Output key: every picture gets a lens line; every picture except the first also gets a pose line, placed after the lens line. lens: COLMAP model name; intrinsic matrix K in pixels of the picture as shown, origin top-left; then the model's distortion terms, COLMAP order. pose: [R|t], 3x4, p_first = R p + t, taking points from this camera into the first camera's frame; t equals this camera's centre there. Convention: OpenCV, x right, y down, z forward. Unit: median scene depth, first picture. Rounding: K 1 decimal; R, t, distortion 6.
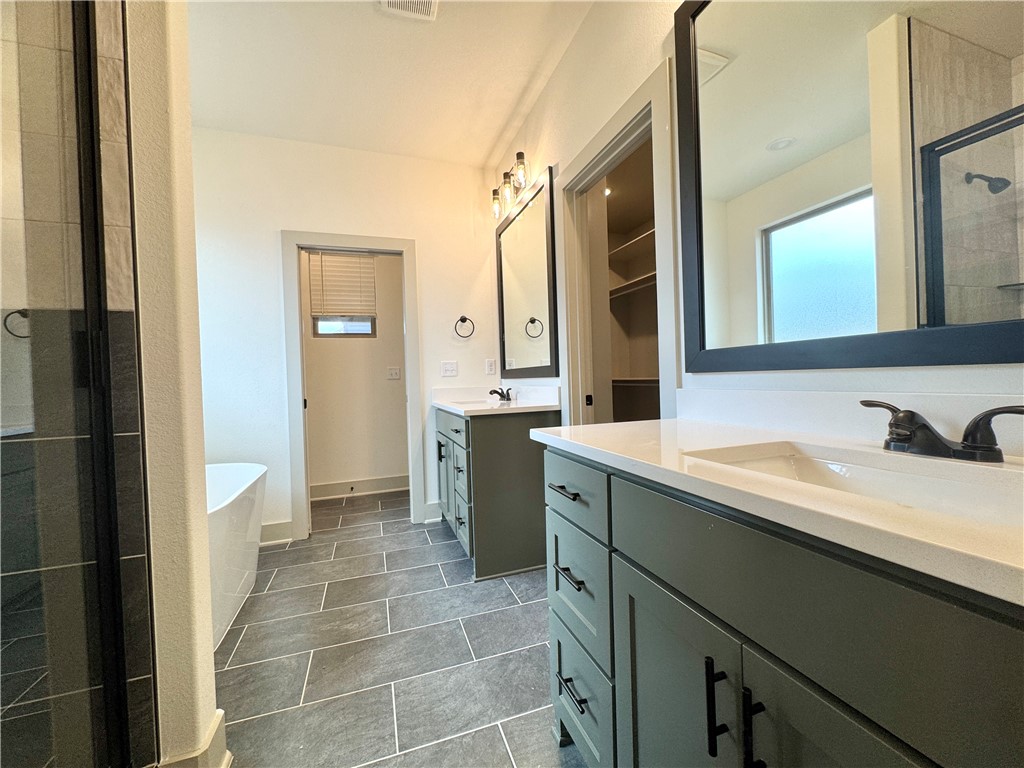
lens RADIAL K [[410.1, 0, 512.0], [0, 410.1, 384.0], [0, 0, 1]] dist [-0.003552, -0.000408]
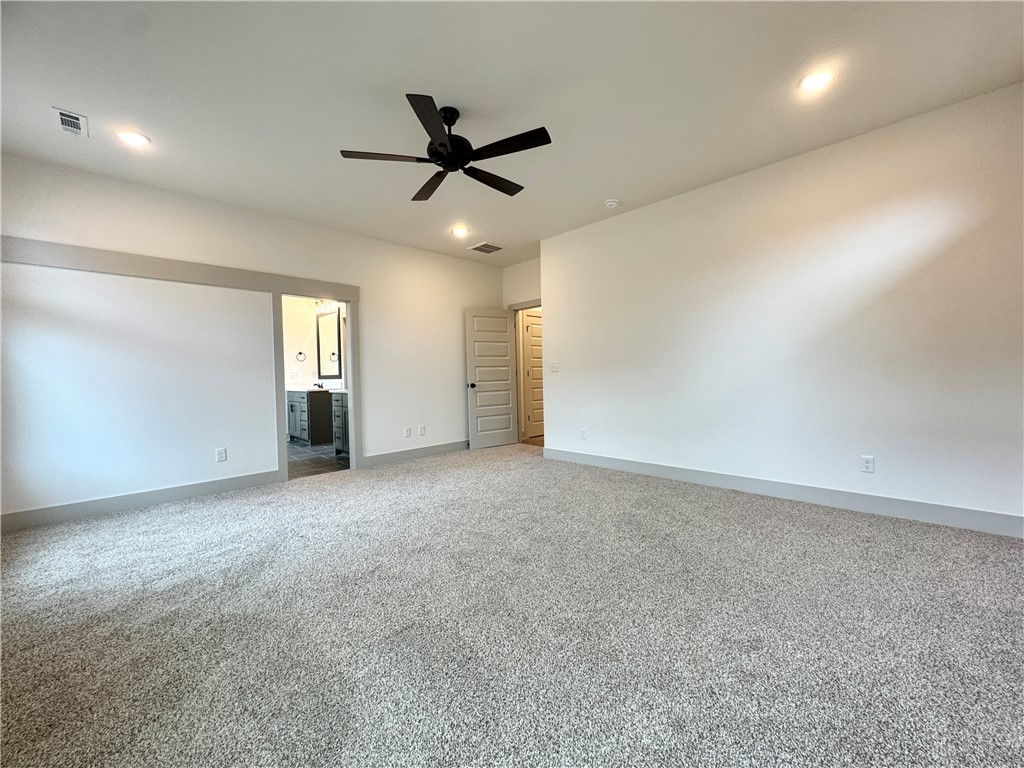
lens RADIAL K [[410.1, 0, 512.0], [0, 410.1, 384.0], [0, 0, 1]] dist [-0.003552, -0.000408]
pose [[0.904681, 0.003782, 0.426072, -0.029695], [-0.002320, 0.999990, -0.003949, 0.026293], [-0.426083, 0.002584, 0.904681, -2.009041]]
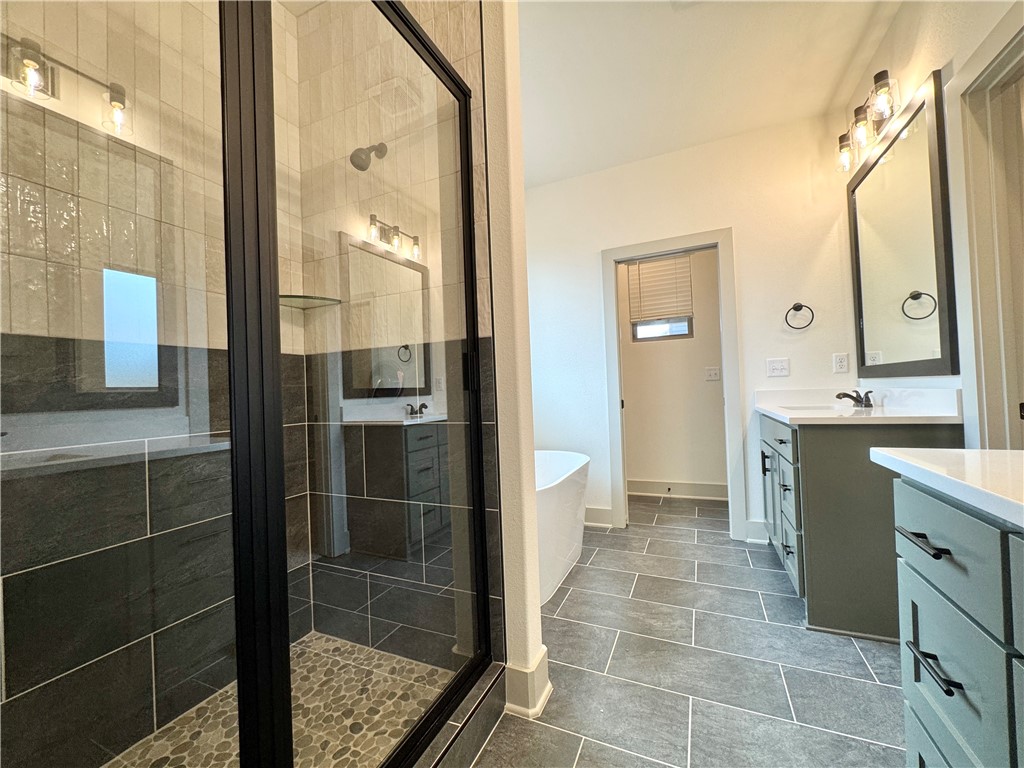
lens RADIAL K [[410.1, 0, 512.0], [0, 410.1, 384.0], [0, 0, 1]] dist [-0.003552, -0.000408]
pose [[0.723536, -0.006953, -0.690252, 0.041971], [0.005654, 0.999975, -0.004146, -0.002986], [0.690264, -0.000903, 0.723557, 0.007233]]
